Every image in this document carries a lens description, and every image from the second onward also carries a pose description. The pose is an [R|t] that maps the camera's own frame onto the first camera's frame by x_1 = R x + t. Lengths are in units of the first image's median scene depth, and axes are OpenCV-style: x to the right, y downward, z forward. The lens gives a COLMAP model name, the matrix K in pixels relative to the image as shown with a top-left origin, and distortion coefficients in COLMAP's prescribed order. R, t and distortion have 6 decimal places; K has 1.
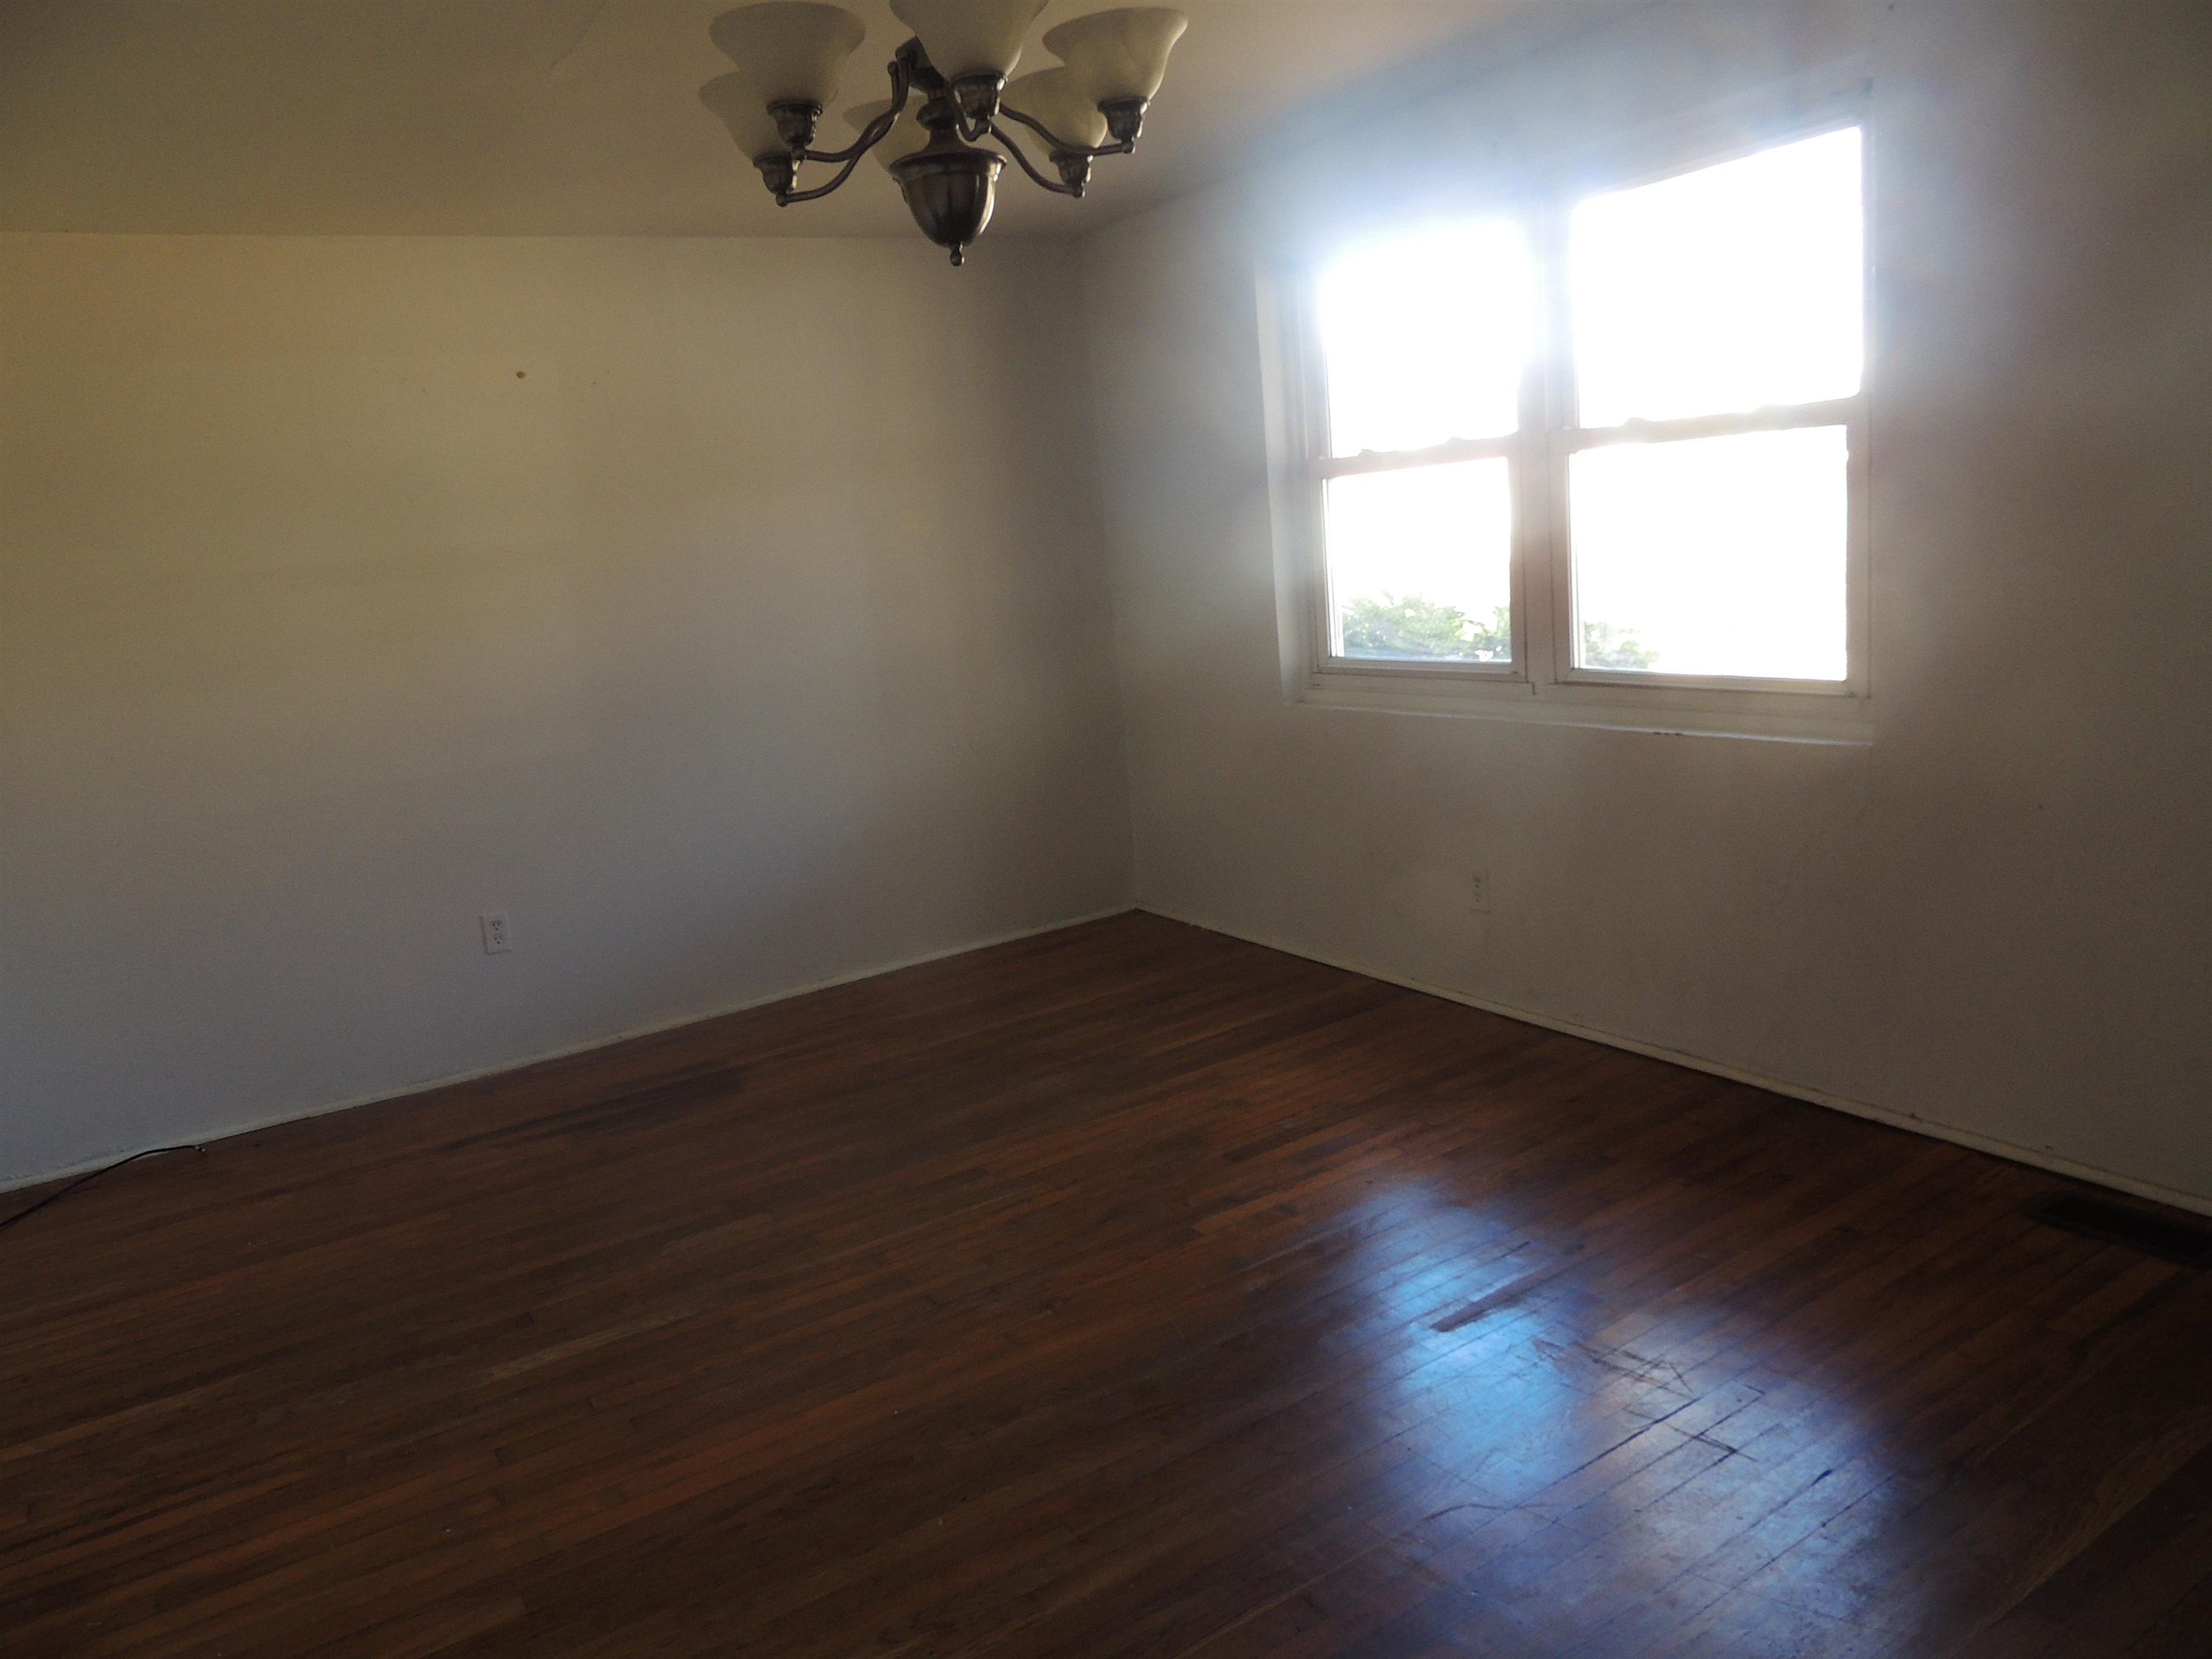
lens RADIAL K [[1611.8, 0, 1106.0], [0, 1611.8, 829.5], [0, 0, 1]] dist [-0.001235, 0.007047]
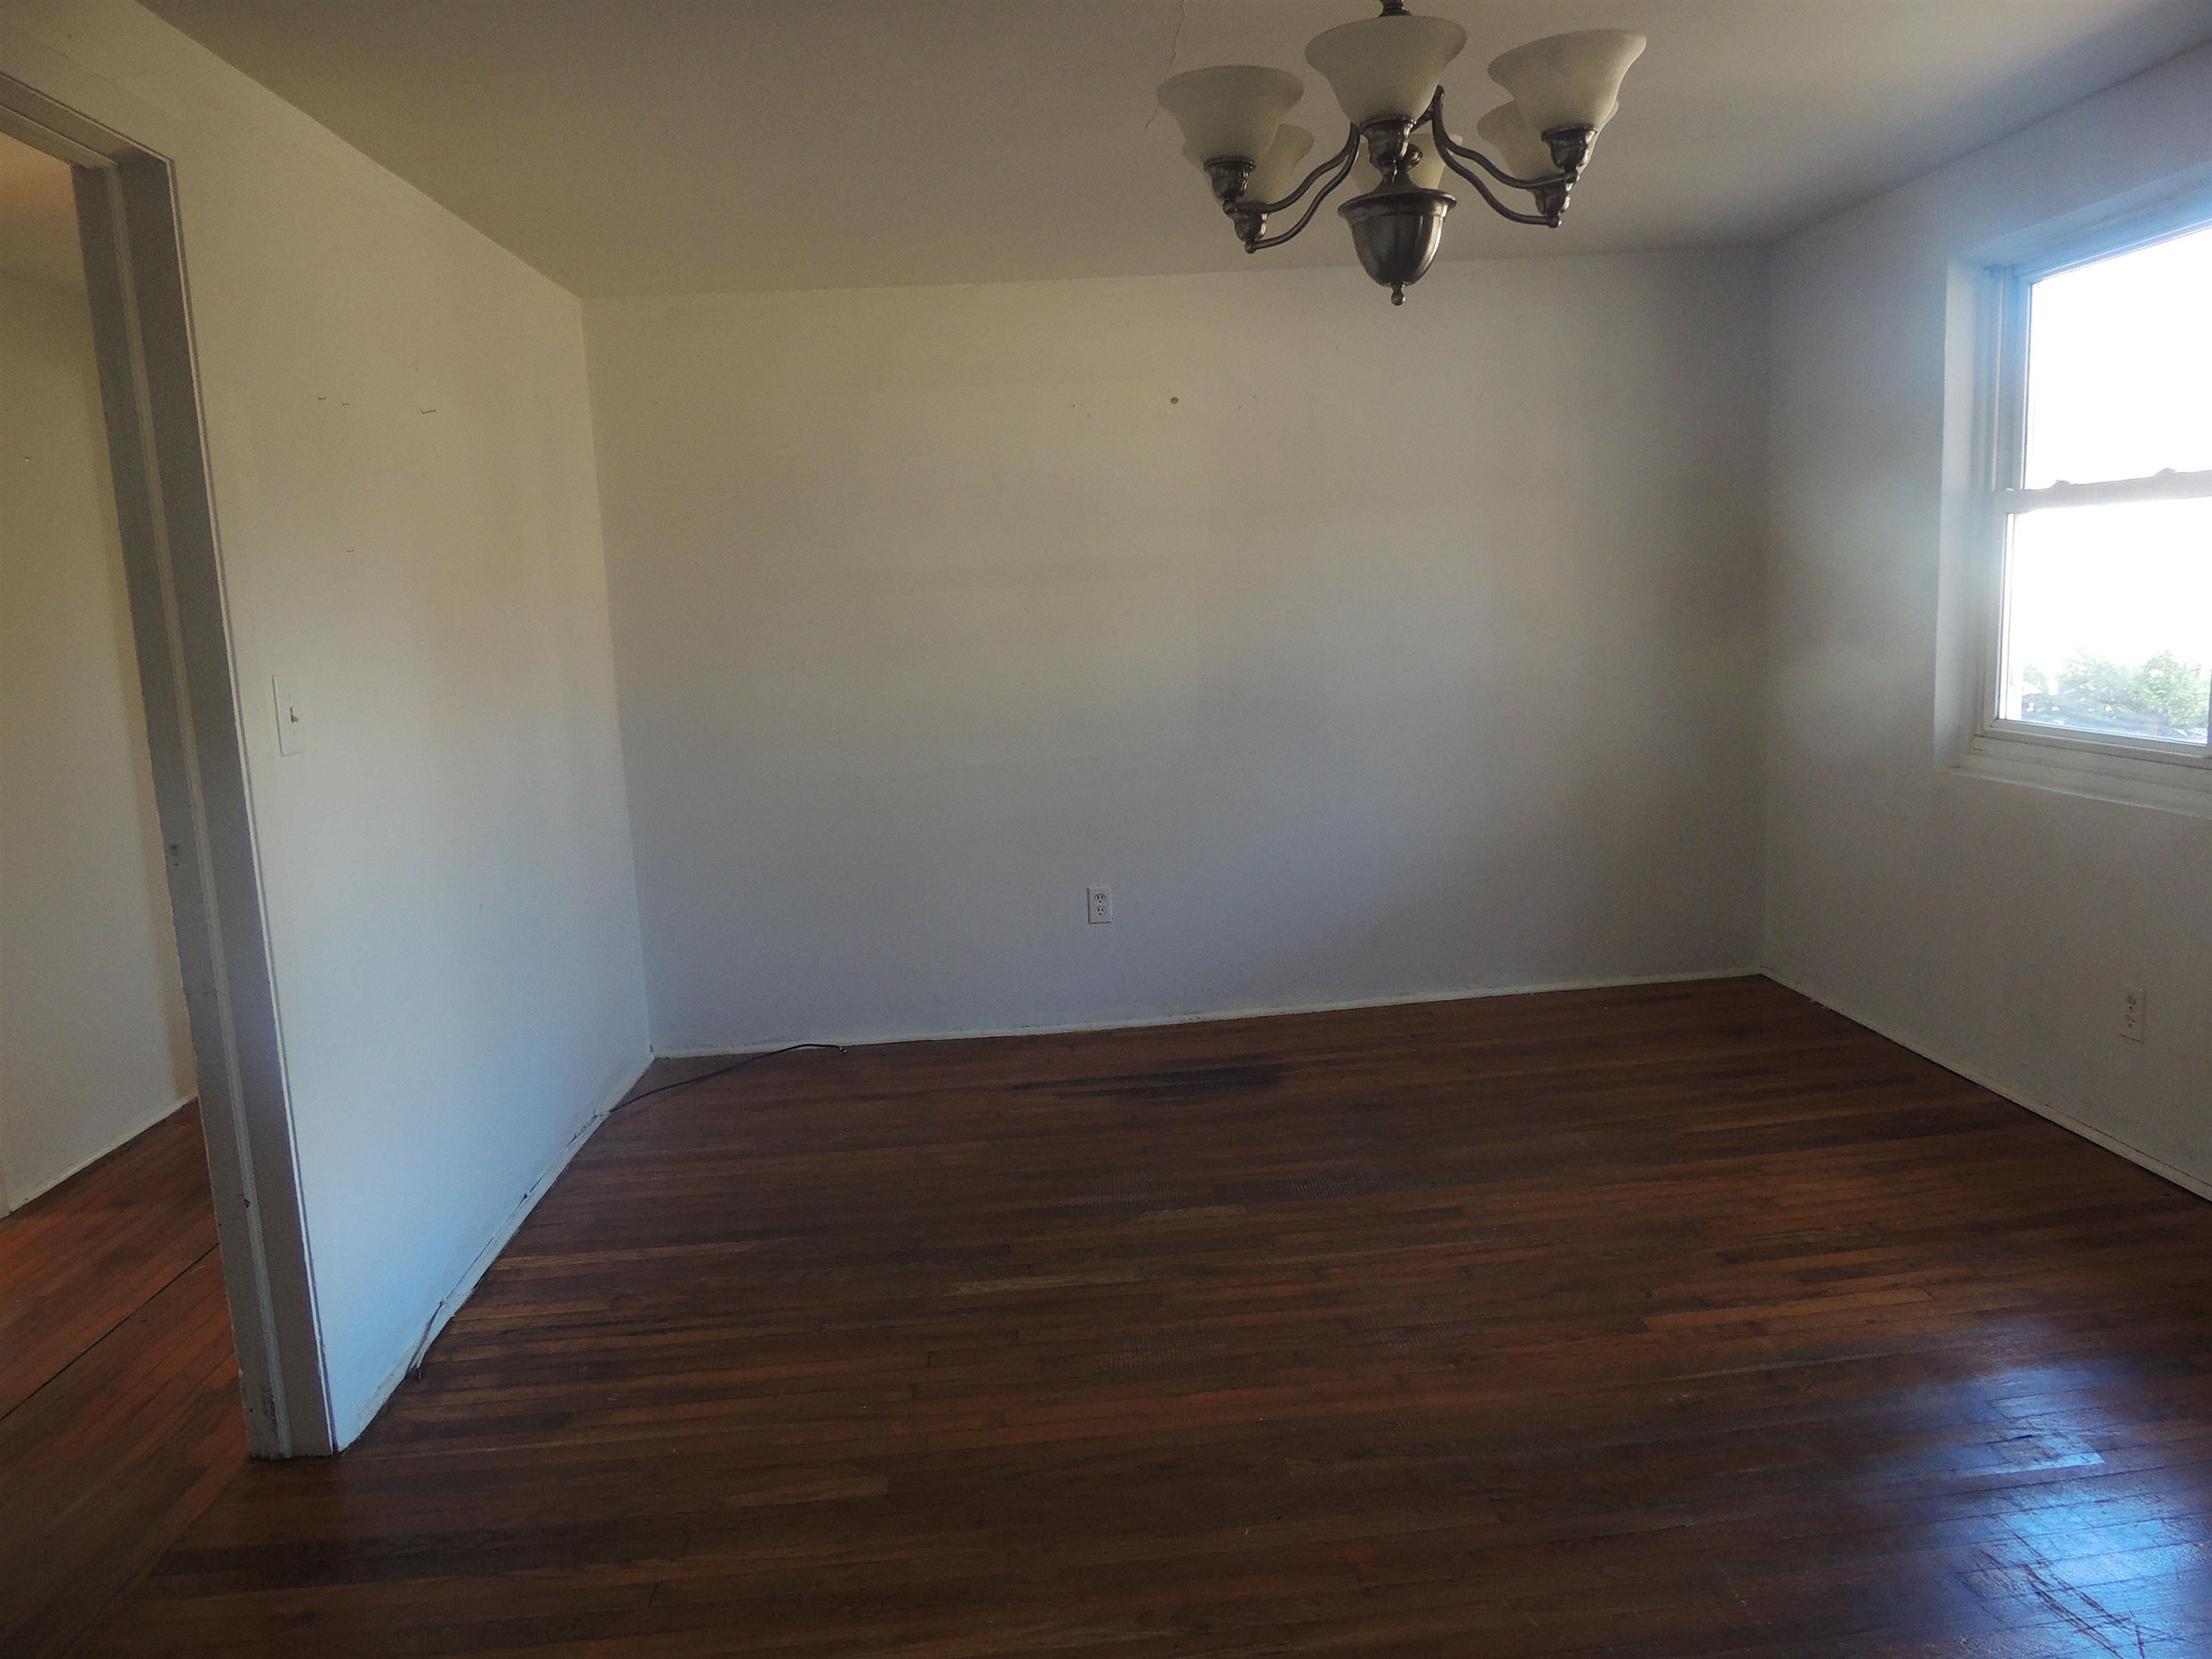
lens RADIAL K [[1607.4, 0, 1106.0], [0, 1607.4, 829.5], [0, 0, 1]] dist [-0.009795, 0.001158]
pose [[0.882394, 0.114370, -0.456398, 0.157541], [-0.115765, 0.992962, 0.025010, -0.019517], [0.456046, 0.030766, 0.889424, 0.026100]]
